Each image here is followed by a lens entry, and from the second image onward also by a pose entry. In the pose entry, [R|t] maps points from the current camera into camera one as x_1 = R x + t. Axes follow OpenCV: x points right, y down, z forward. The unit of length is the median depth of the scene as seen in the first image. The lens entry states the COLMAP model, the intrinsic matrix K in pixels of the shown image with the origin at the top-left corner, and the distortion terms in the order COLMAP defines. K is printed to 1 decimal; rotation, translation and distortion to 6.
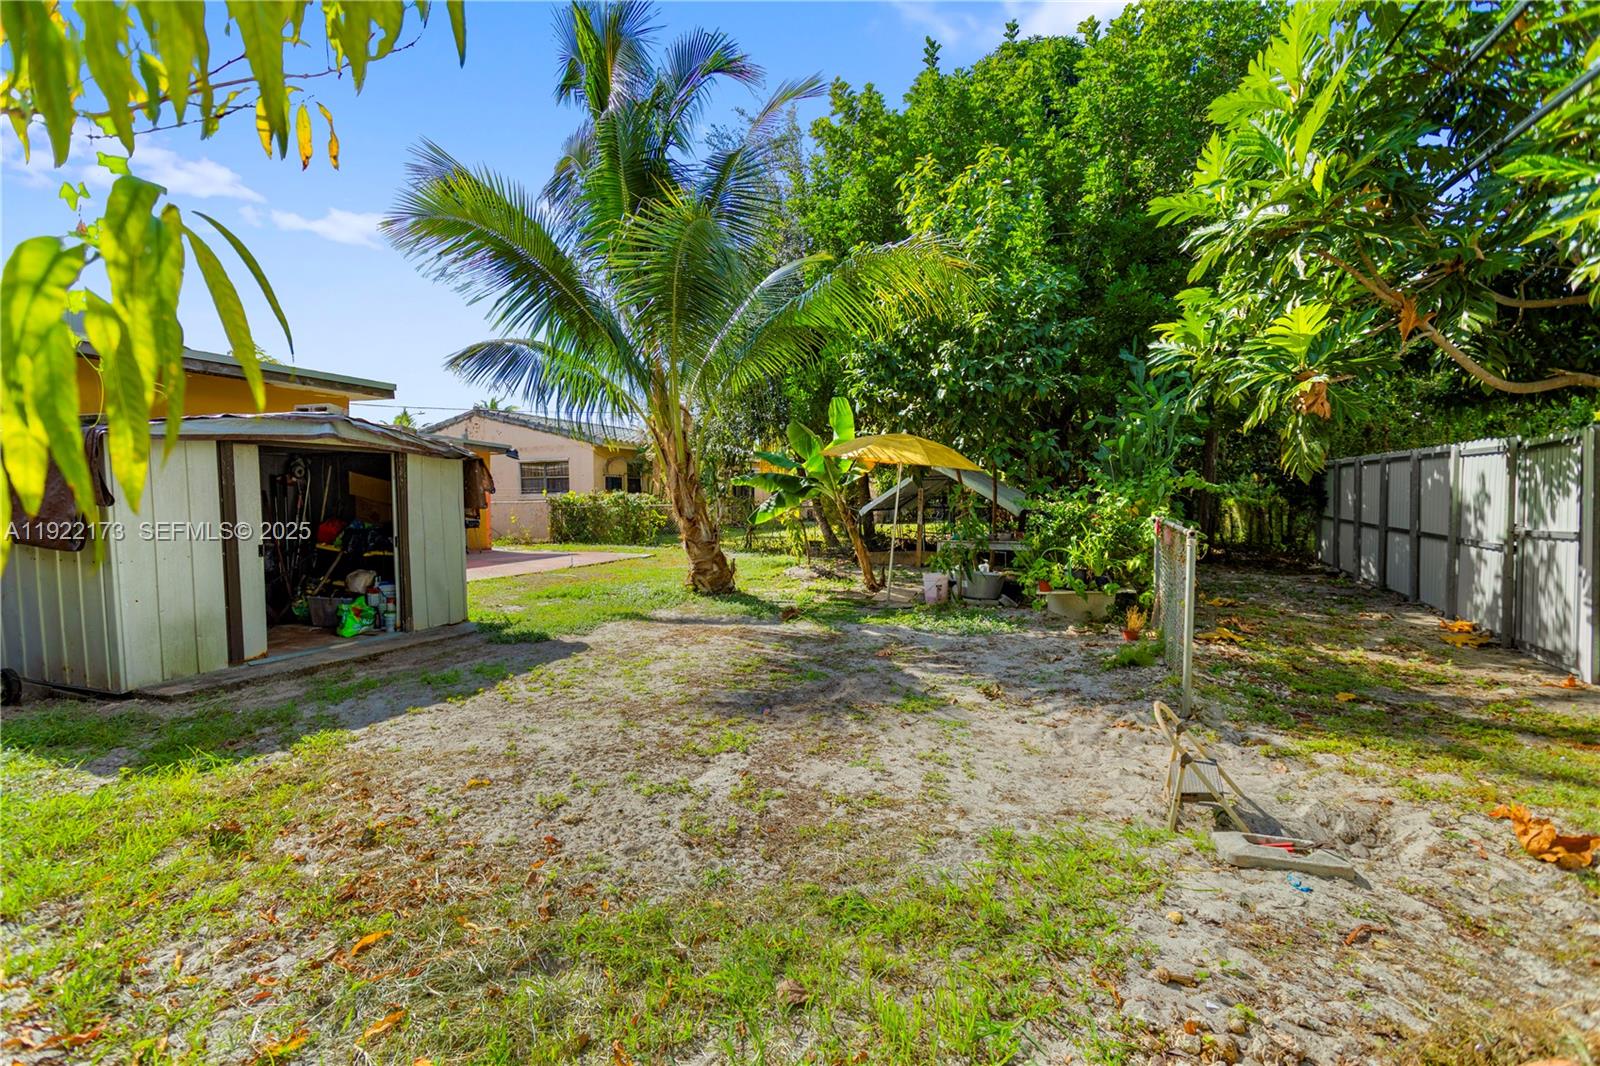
lens RADIAL K [[764.5, 0, 791.8], [0, 764.5, 546.4], [0, 0, 1]] dist [-0.000014, 0.002875]
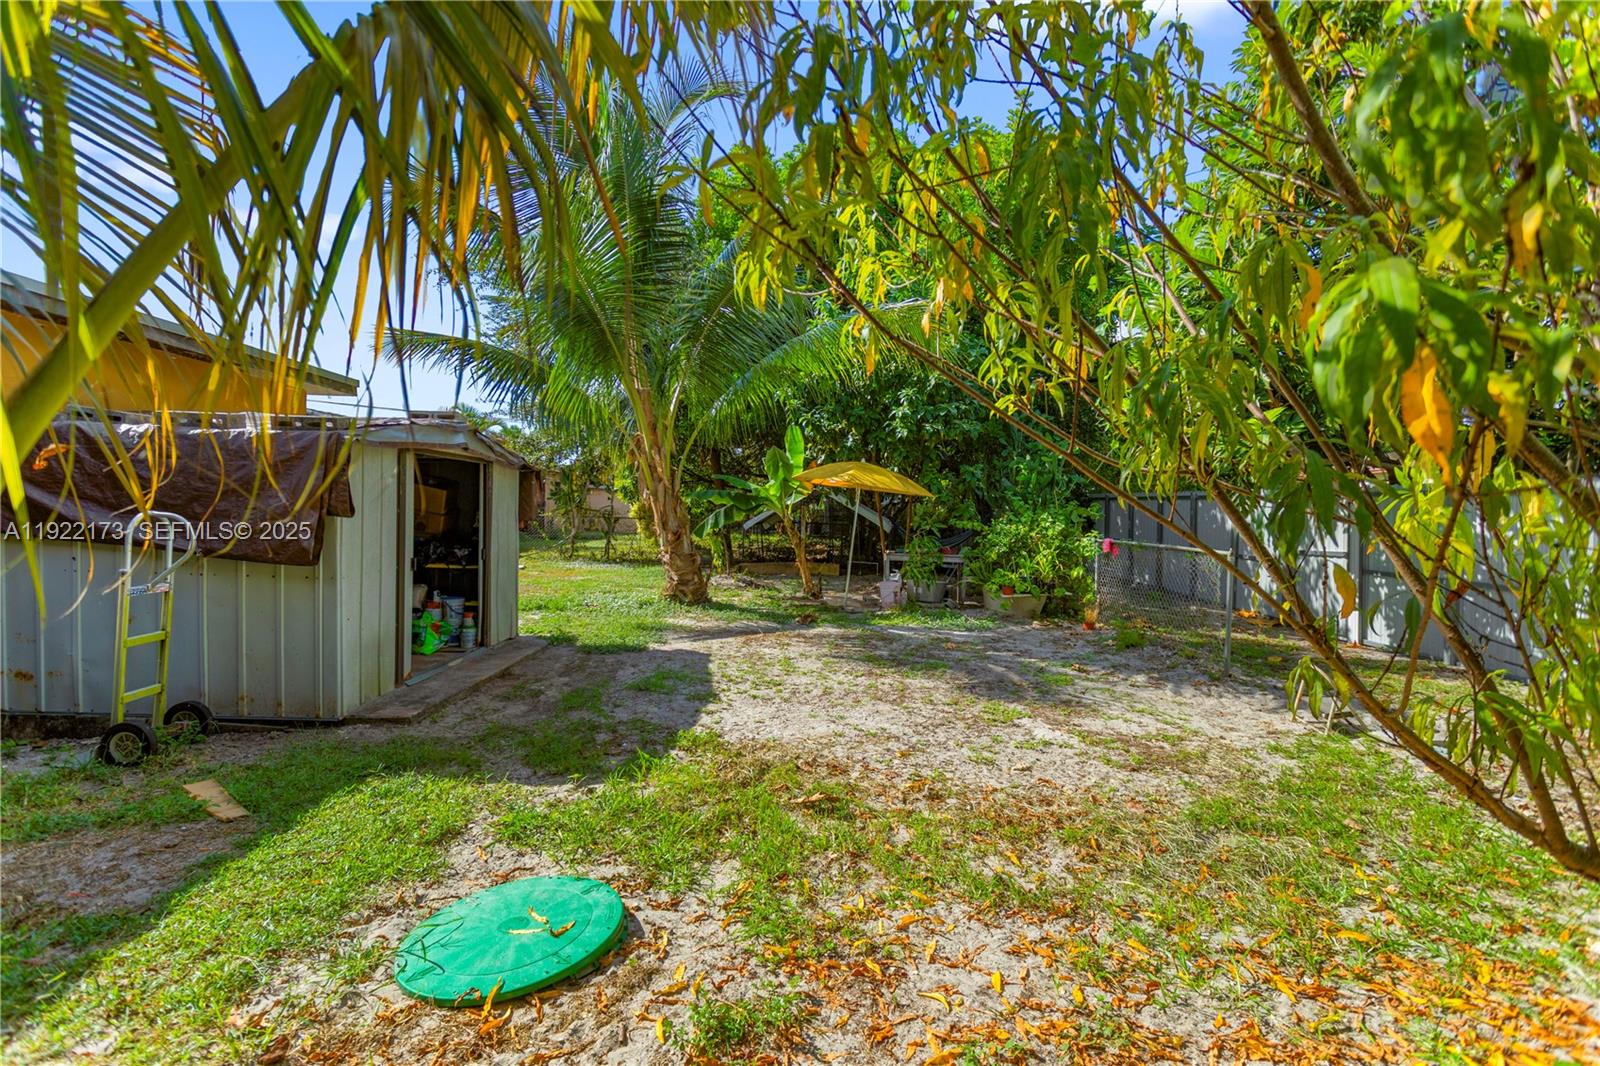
lens RADIAL K [[764.5, 0, 788.6], [0, 764.5, 519.8], [0, 0, 1]] dist [-0.000014, 0.002875]
pose [[0.928565, 0.021093, 0.370571, -0.596864], [-0.003920, 0.998886, -0.047034, -0.006019], [-0.371150, 0.042221, 0.927613, -0.056535]]
